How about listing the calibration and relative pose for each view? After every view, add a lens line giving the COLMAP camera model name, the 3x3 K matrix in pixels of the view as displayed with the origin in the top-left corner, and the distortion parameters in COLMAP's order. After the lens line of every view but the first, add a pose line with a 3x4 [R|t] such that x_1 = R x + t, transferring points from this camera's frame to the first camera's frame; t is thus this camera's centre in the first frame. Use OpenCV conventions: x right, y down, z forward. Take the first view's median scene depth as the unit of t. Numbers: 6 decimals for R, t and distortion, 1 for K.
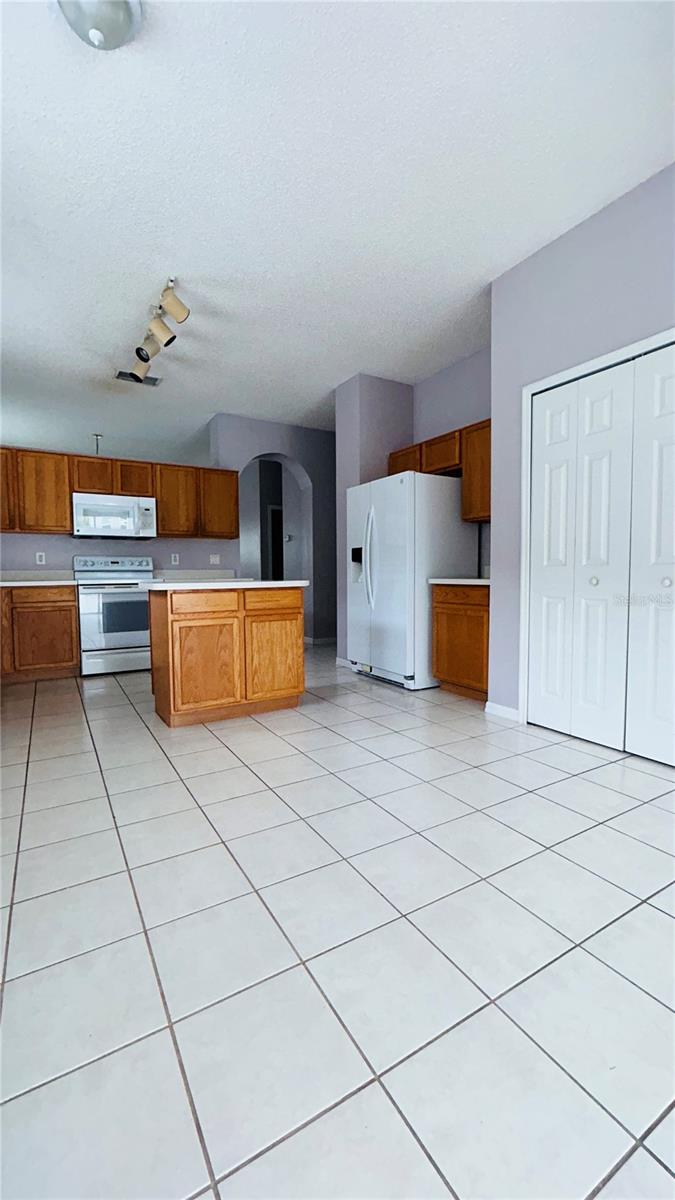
lens RADIAL K [[490.7, 0, 339.6], [0, 490.7, 598.9], [0, 0, 1]] dist [0.006853, 0.000253]
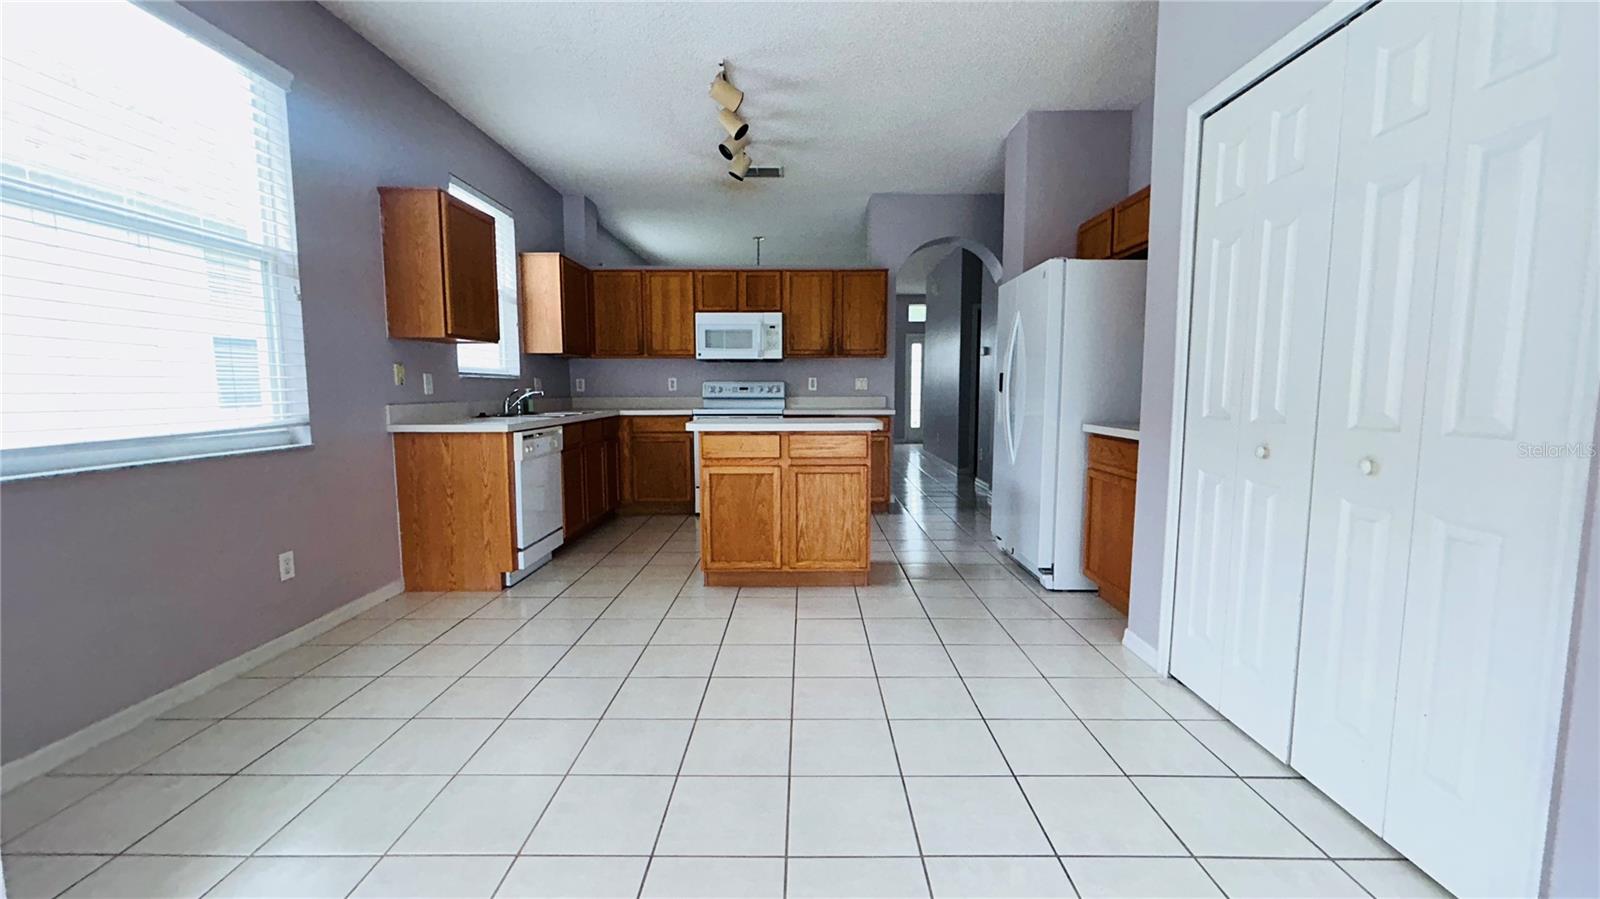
lens RADIAL K [[654.2, 0, 801.5], [0, 654.2, 452.6], [0, 0, 1]] dist [0.006853, 0.000253]
pose [[0.855152, 0.059828, -0.514914, 0.307965], [-0.035357, 0.997736, 0.057209, -0.039323], [0.517171, -0.030717, 0.855331, 0.068322]]
